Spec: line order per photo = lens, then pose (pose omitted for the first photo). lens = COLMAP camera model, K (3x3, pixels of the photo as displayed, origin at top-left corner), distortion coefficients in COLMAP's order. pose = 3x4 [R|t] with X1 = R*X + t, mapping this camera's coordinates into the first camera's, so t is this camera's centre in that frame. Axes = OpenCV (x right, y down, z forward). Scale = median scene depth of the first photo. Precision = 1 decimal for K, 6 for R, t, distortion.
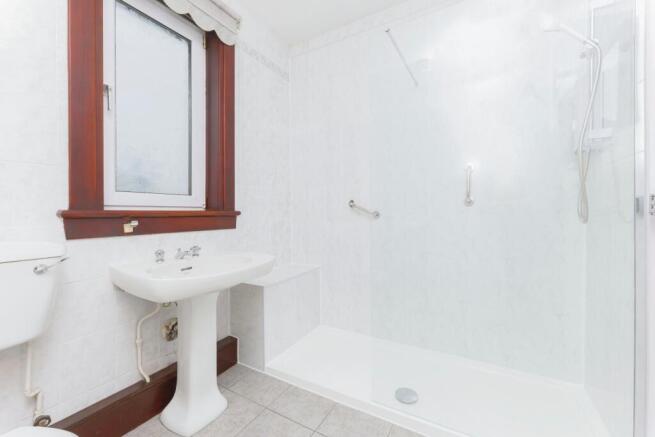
lens RADIAL K [[266.5, 0, 327.5], [0, 266.5, 218.5], [0, 0, 1]] dist [0.000823, -0.000012]
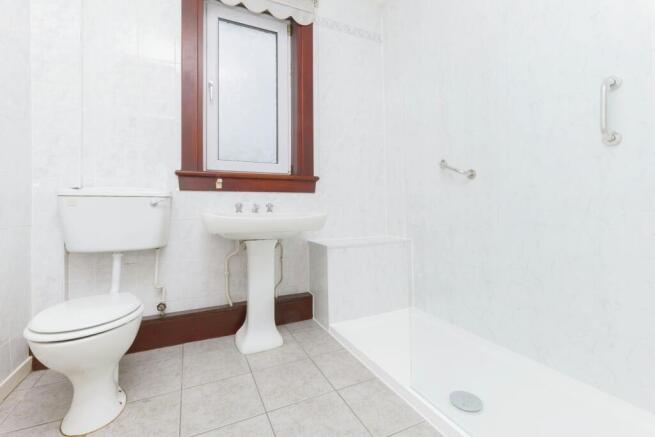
lens RADIAL K [[280.3, 0, 327.3], [0, 280.3, 204.2], [0, 0, 1]] dist [-0.000770, 0.000041]
pose [[0.830240, -0.000553, -0.557405, 0.386512], [-0.008564, 0.999869, -0.013747, 0.116603], [0.557340, 0.016187, 0.830127, 0.112607]]
